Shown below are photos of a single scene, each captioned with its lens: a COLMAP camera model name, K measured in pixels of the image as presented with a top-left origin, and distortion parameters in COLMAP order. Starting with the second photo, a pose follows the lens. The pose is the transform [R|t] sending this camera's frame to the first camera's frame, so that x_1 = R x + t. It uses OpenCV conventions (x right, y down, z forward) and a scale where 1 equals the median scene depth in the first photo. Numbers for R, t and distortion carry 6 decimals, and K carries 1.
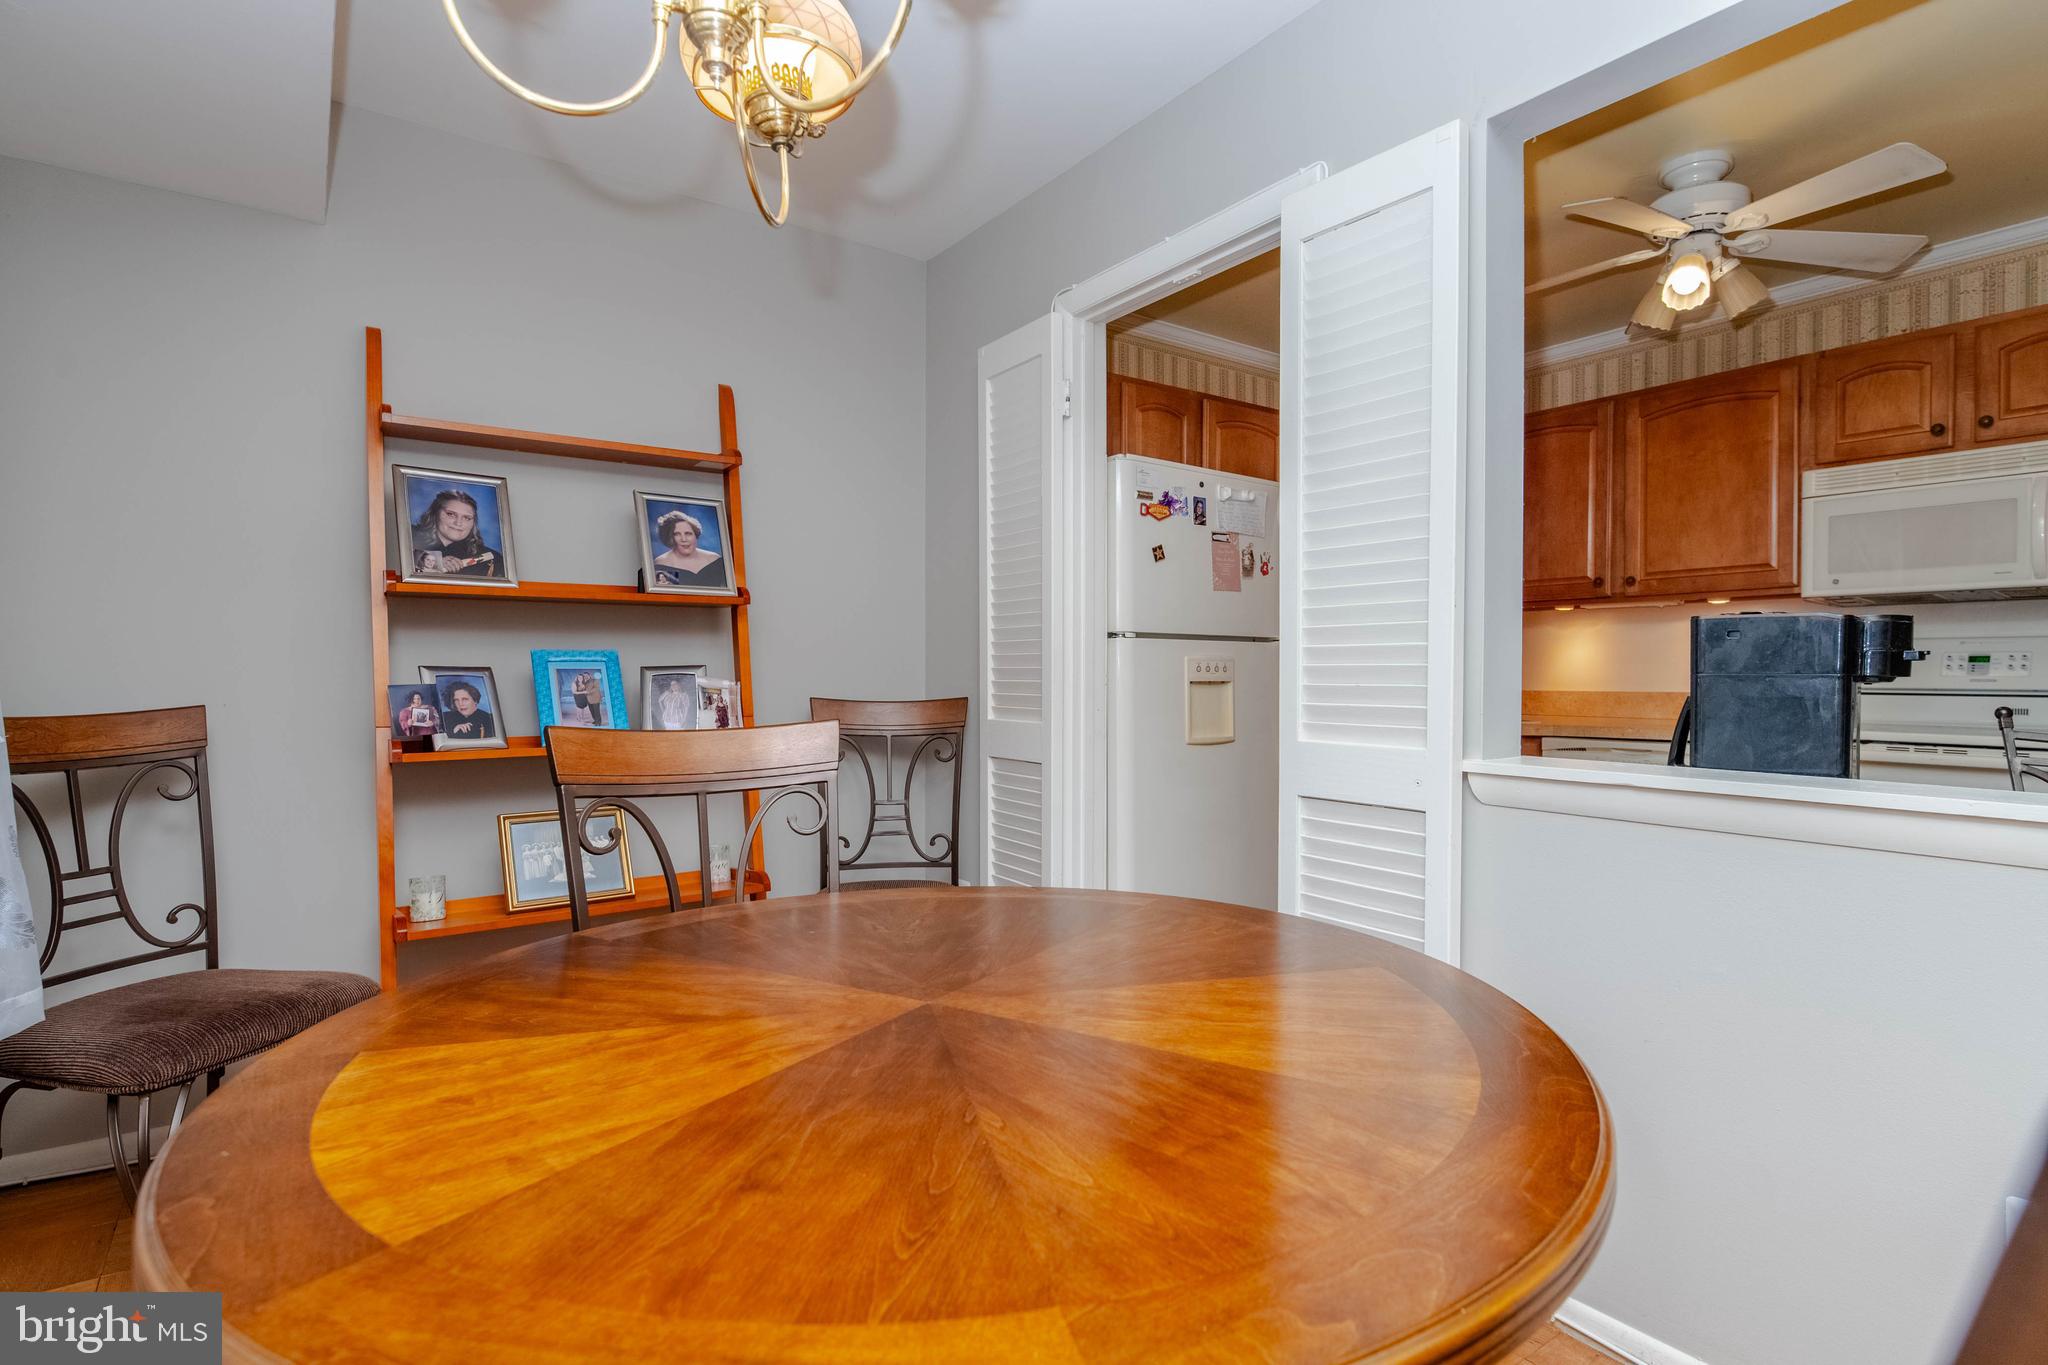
lens RADIAL K [[1009.2, 0, 1030.4], [0, 1009.2, 685.3], [0, 0, 1]] dist [-0.001807, 0.000000]
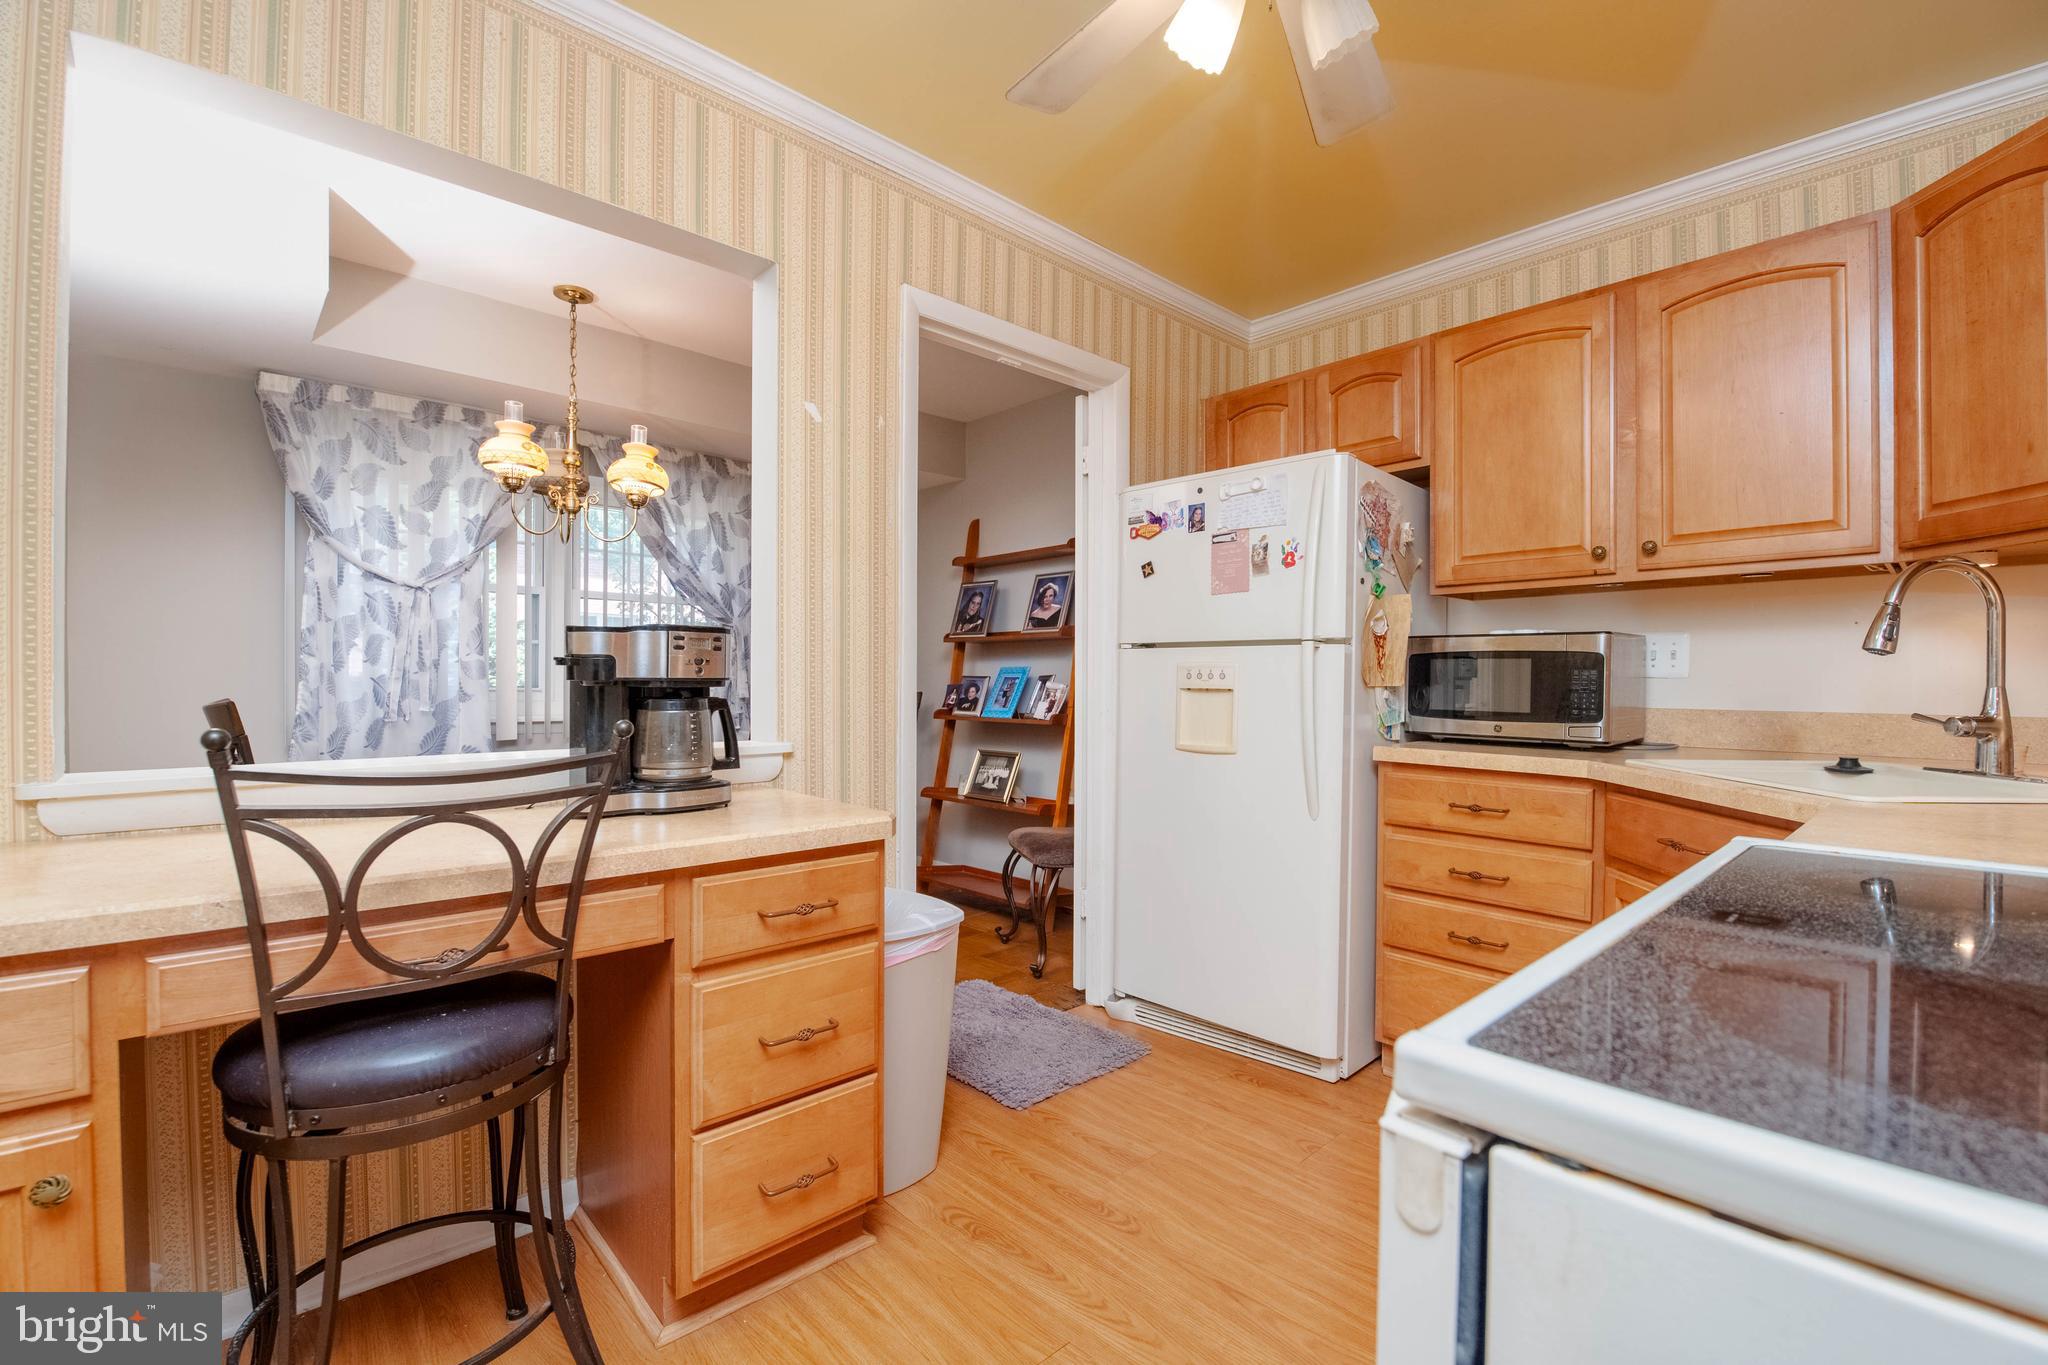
lens RADIAL K [[880.3, 0, 1036.4], [0, 880.3, 683.9], [0, 0, 1]] dist [-0.018536, -0.002117]
pose [[0.126885, 0.006077, -0.991899, 1.091985], [-0.014379, 0.999887, 0.004287, -0.010490], [0.991813, 0.013719, 0.126959, 0.791184]]
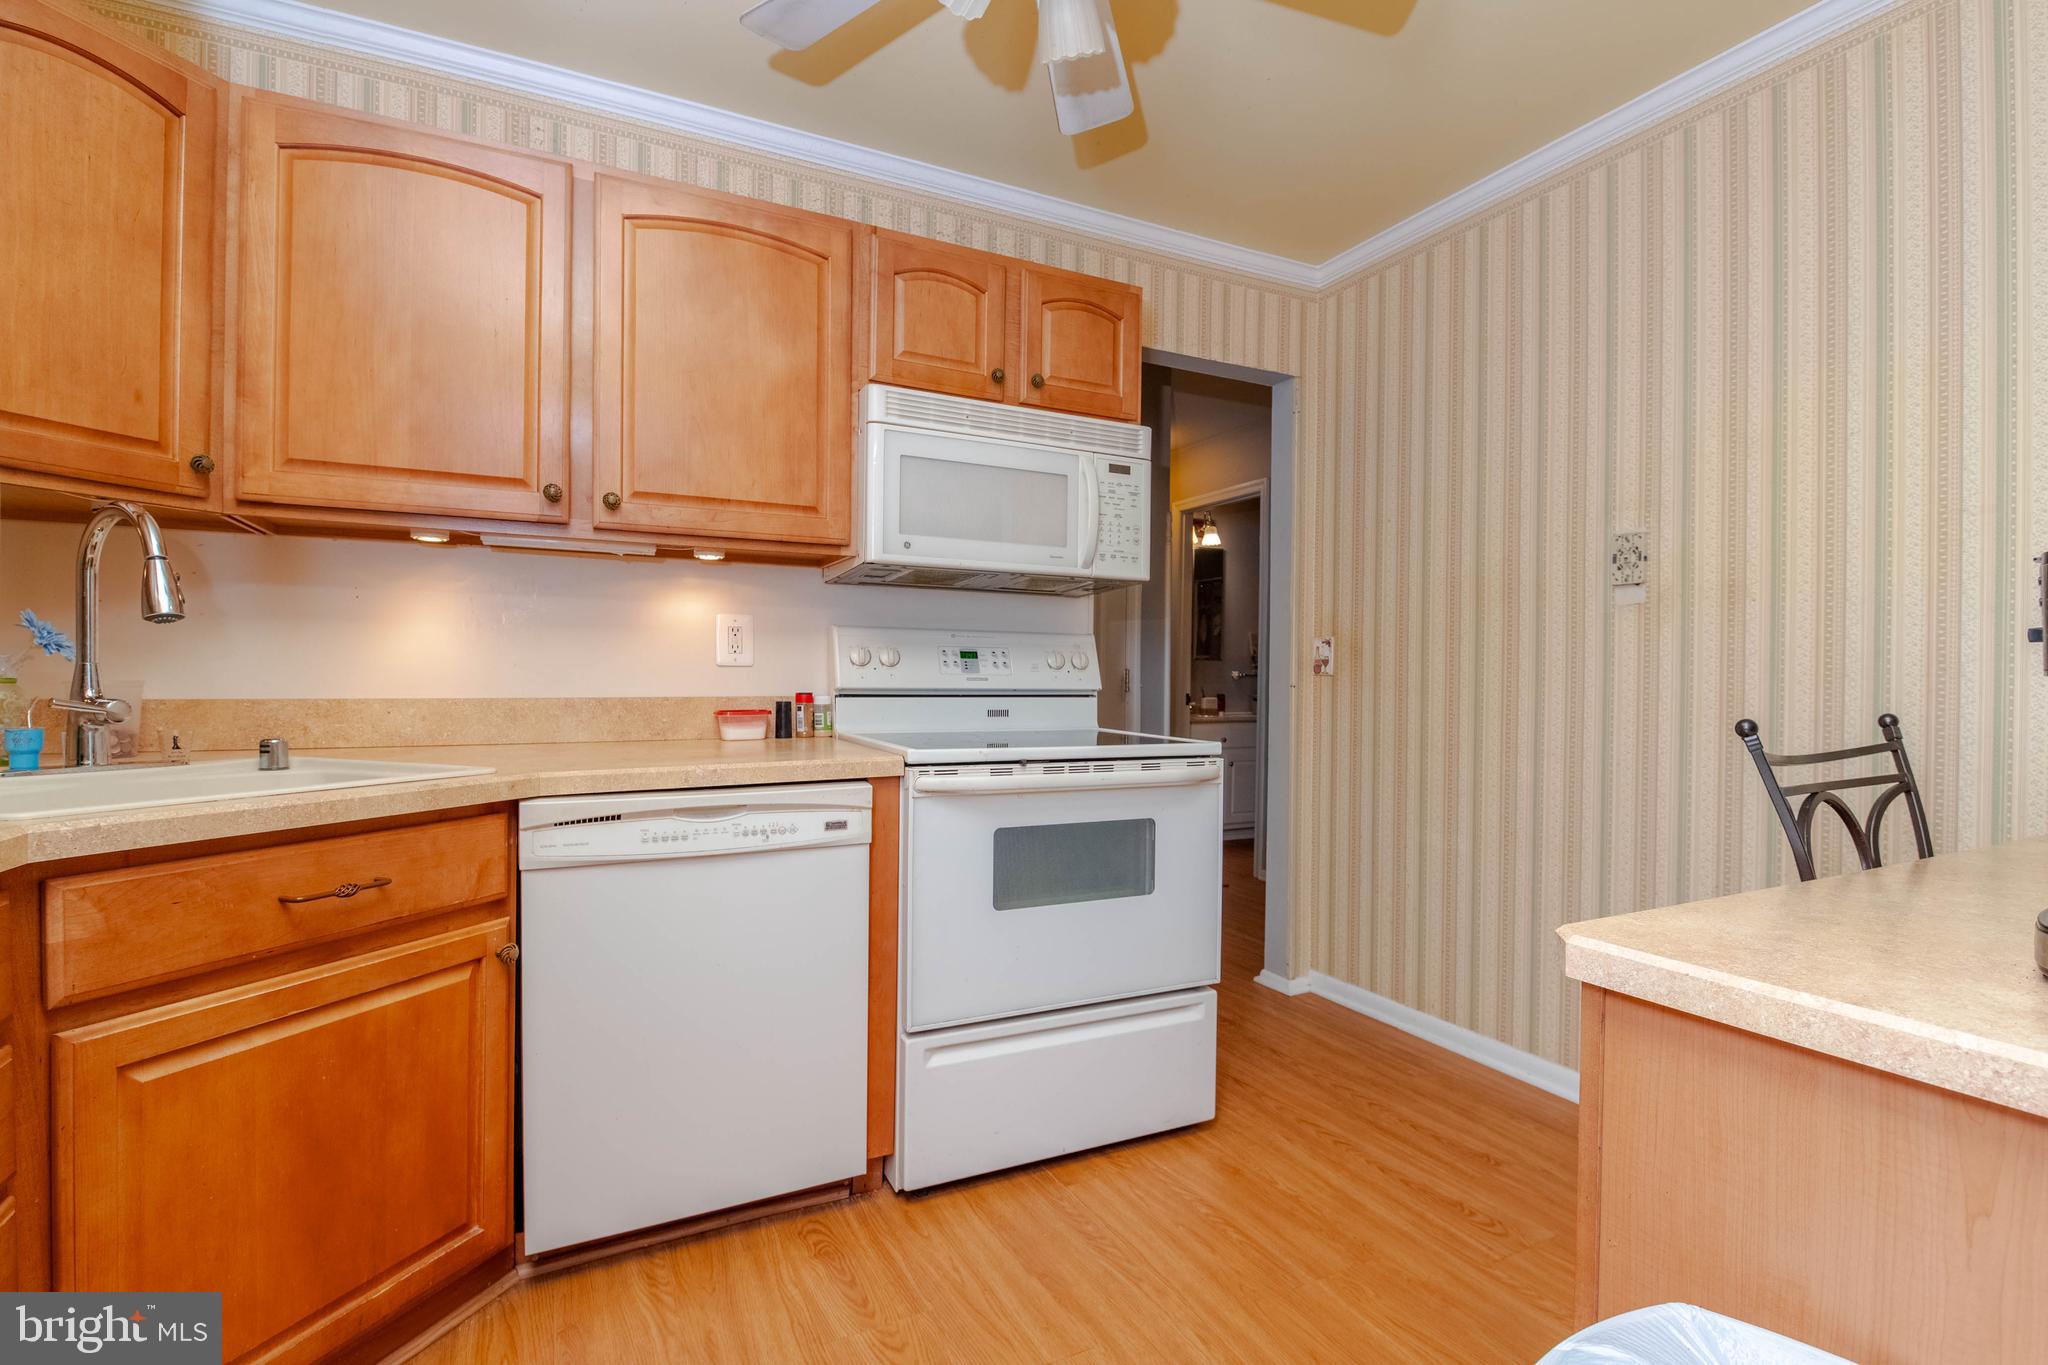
lens RADIAL K [[964.2, 0, 1028.4], [0, 964.2, 700.8], [0, 0, 1]] dist [0.000598, -0.008202]
pose [[0.134844, -0.019479, 0.990675, 0.120619], [0.003299, 0.999810, 0.019210, -0.002031], [-0.990861, 0.000678, 0.134883, 0.917856]]
